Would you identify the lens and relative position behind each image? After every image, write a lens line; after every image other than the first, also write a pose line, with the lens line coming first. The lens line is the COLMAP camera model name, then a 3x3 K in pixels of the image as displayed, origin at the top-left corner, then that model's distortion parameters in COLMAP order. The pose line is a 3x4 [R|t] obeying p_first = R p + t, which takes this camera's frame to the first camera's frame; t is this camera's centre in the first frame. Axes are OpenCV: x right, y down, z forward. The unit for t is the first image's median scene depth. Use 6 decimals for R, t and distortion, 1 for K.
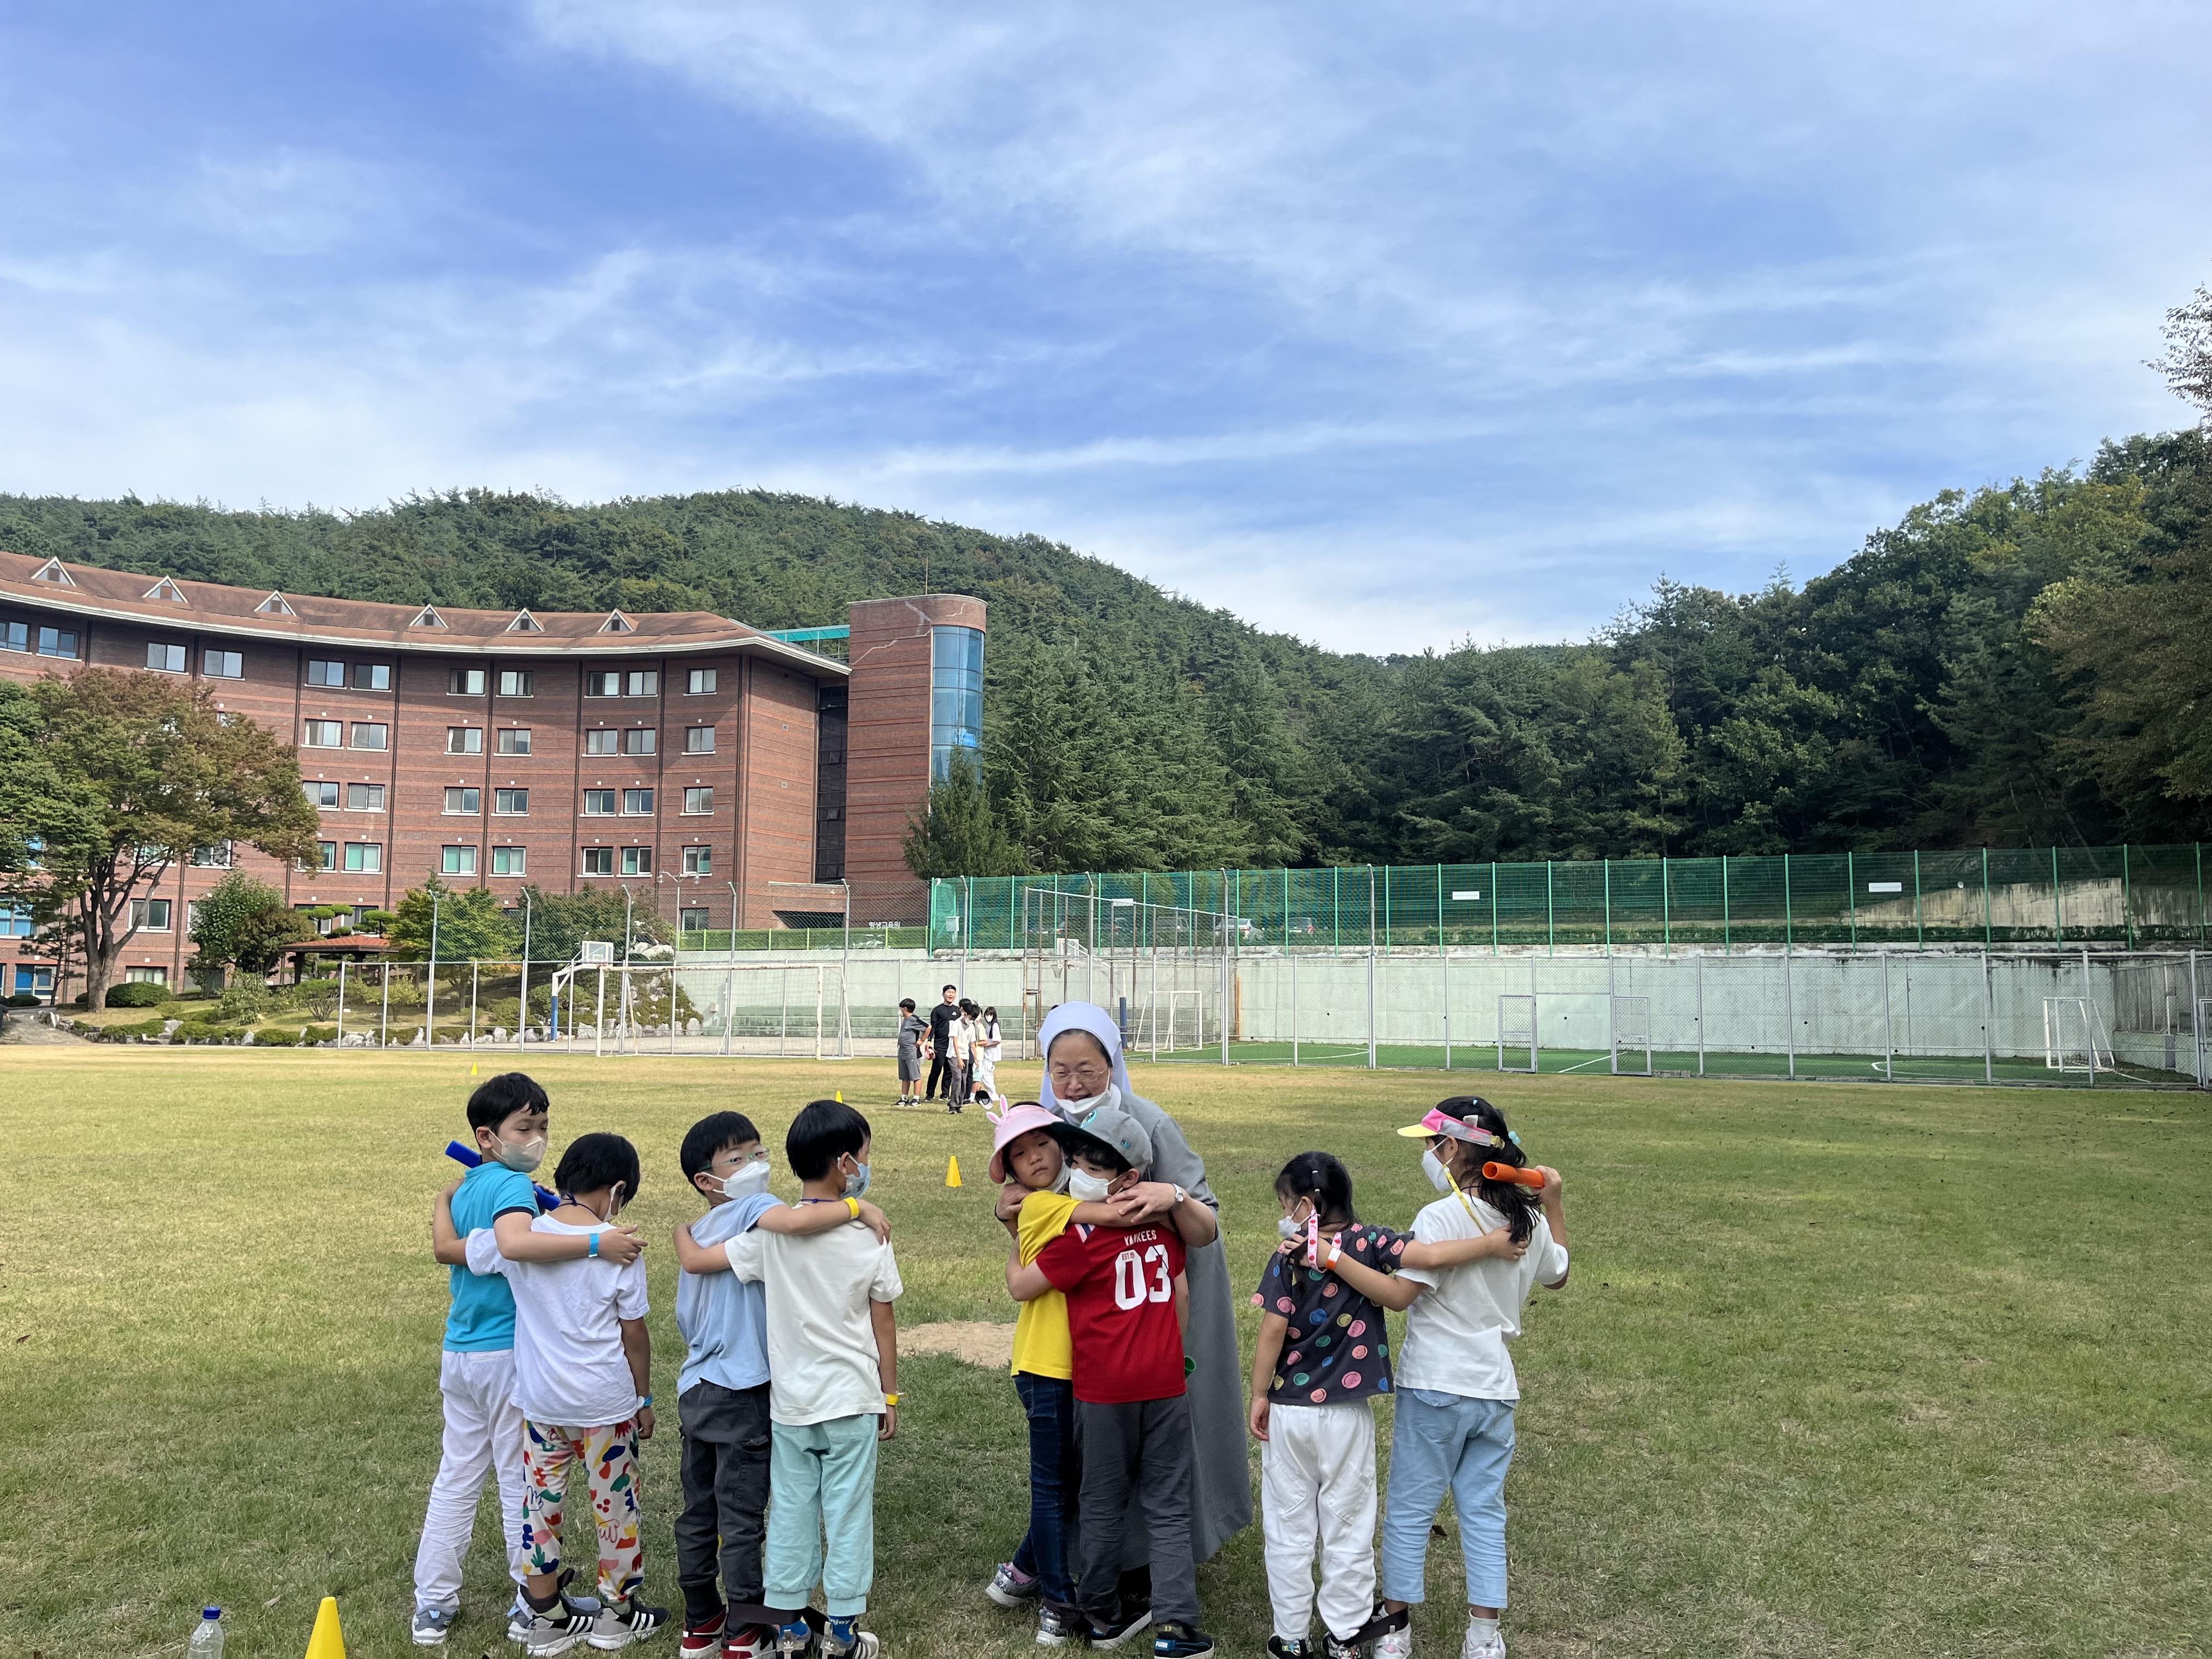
lens RADIAL K [[1563.3, 0, 1106.0], [0, 1563.3, 829.5], [0, 0, 1]] dist [0.006113, -0.000218]
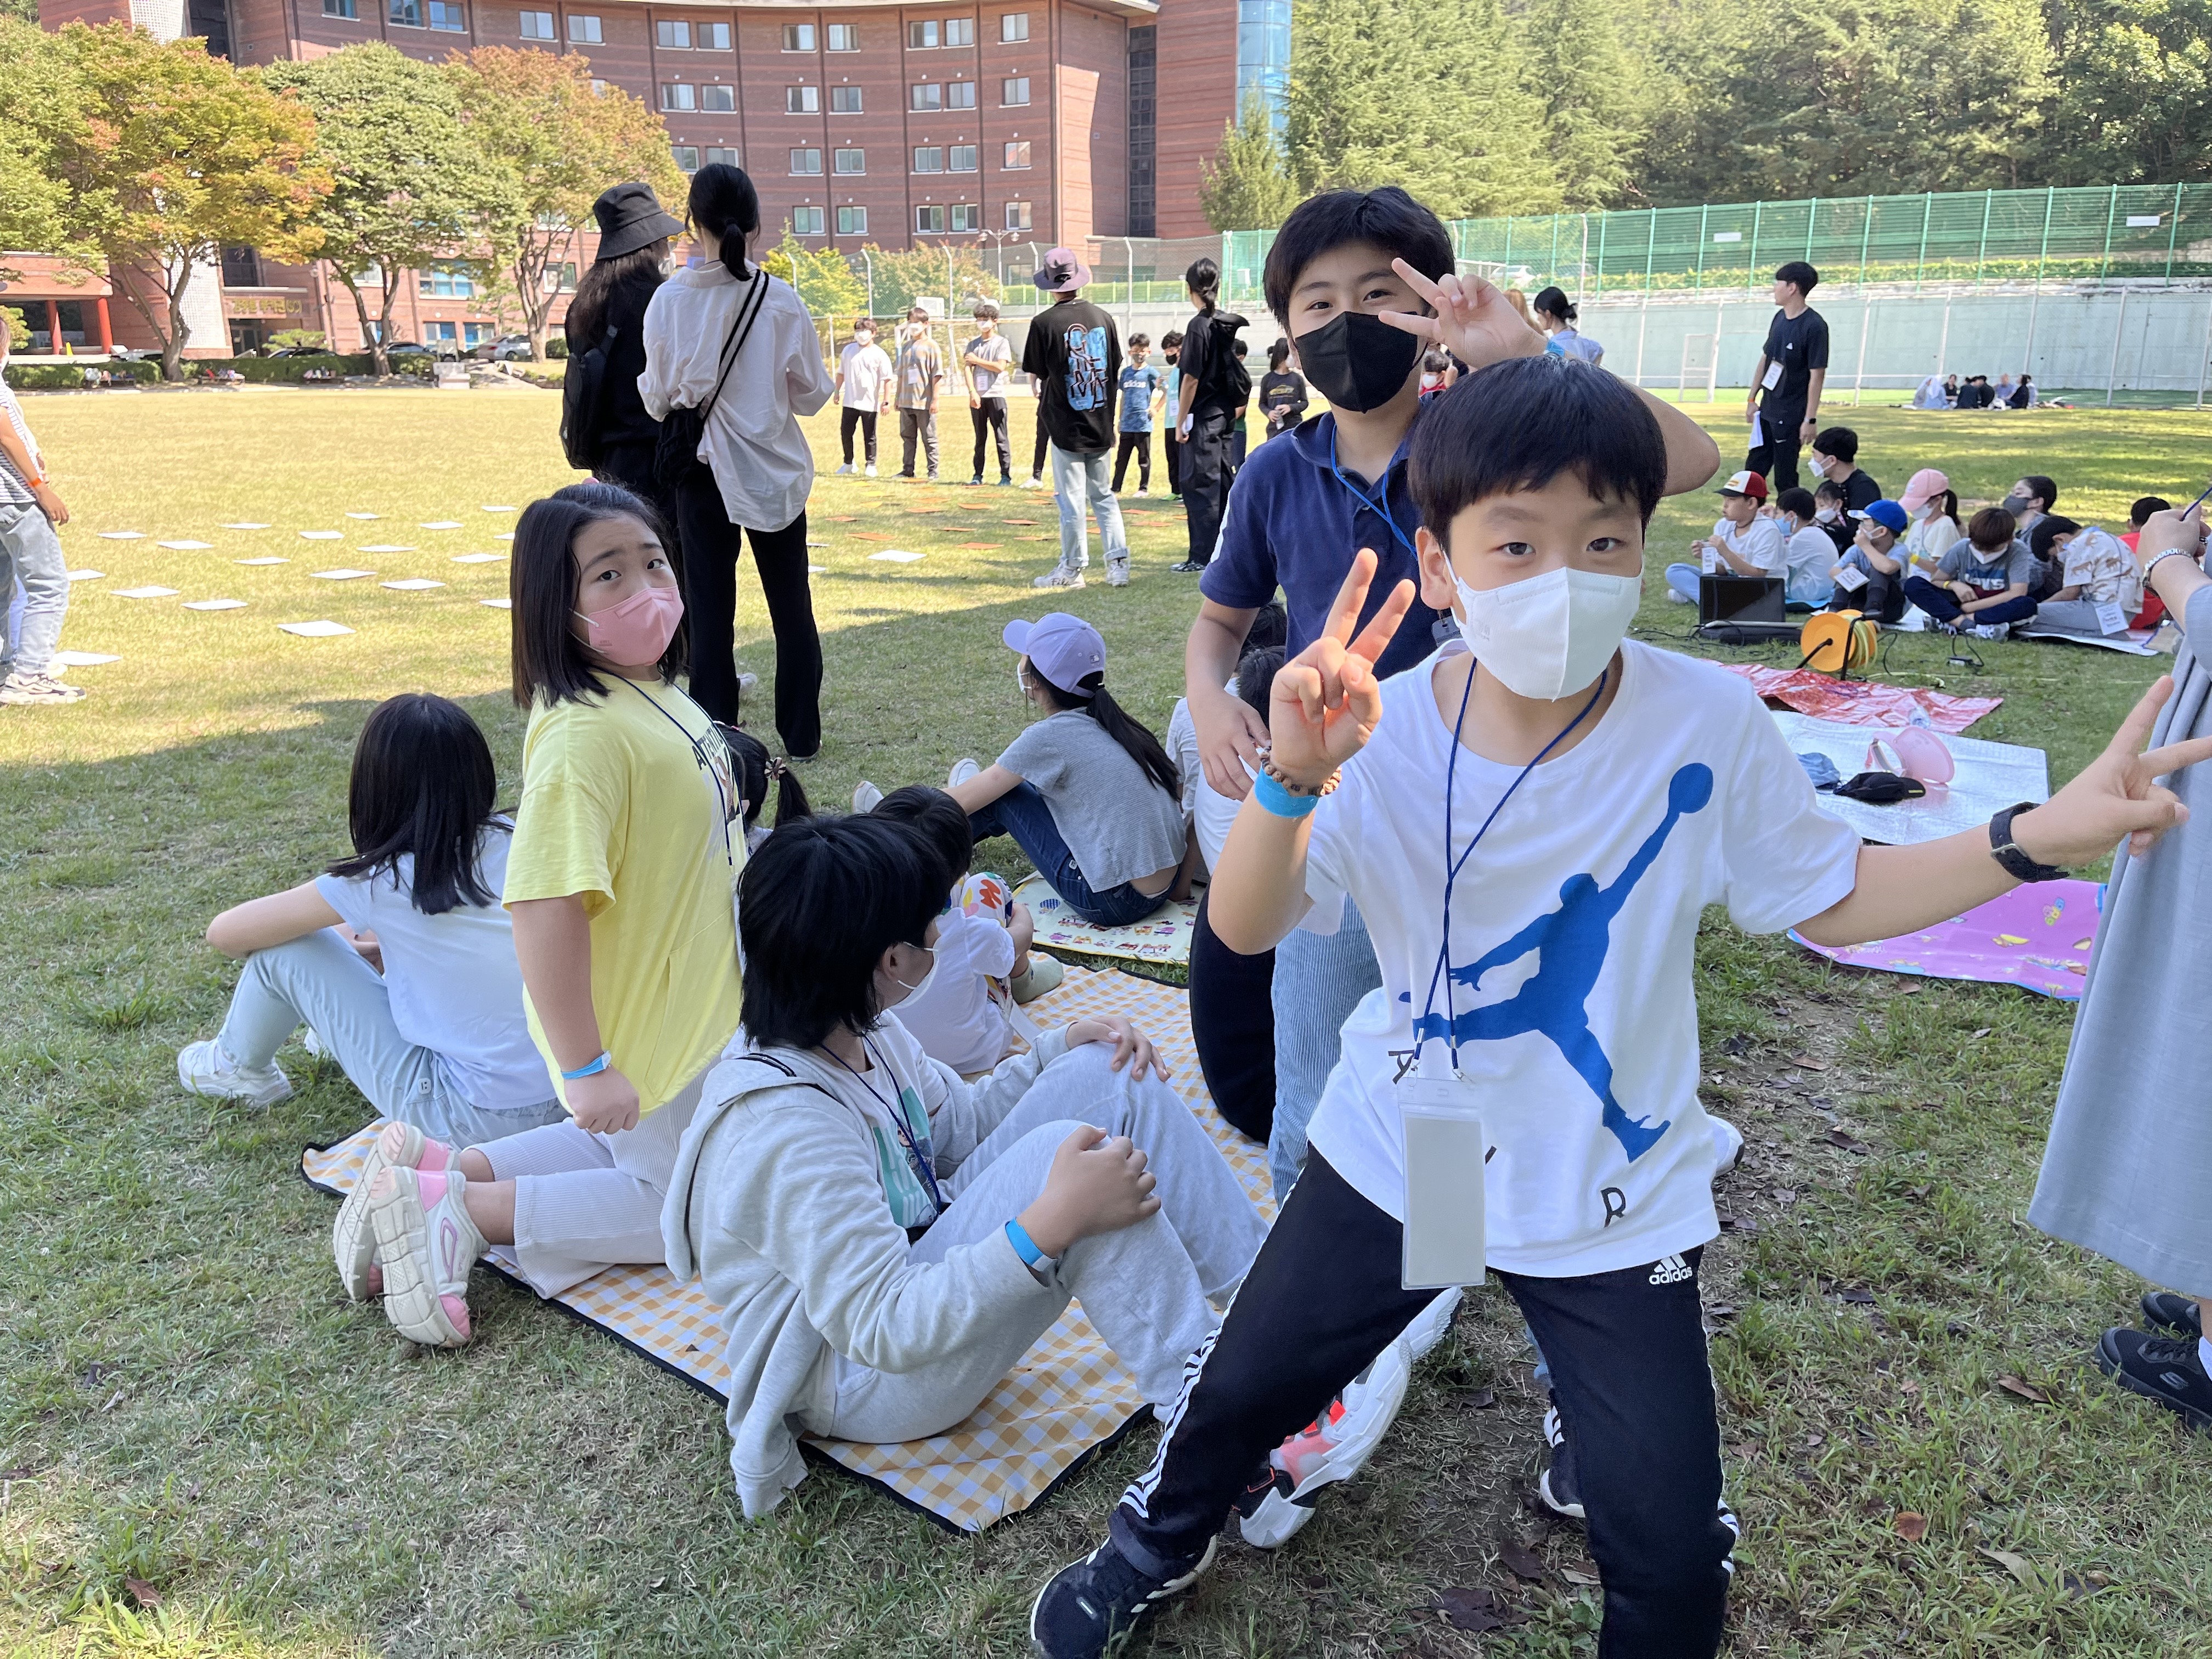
lens RADIAL K [[1673.3, 0, 1159.8], [0, 1673.3, 829.8], [0, 0, 1]] dist [0.099281, -0.142784]
pose [[0.979510, 0.047257, -0.195773, 0.080940], [0.028288, 0.930160, 0.366062, -0.011809], [0.199399, -0.364100, 0.909764, -0.189468]]
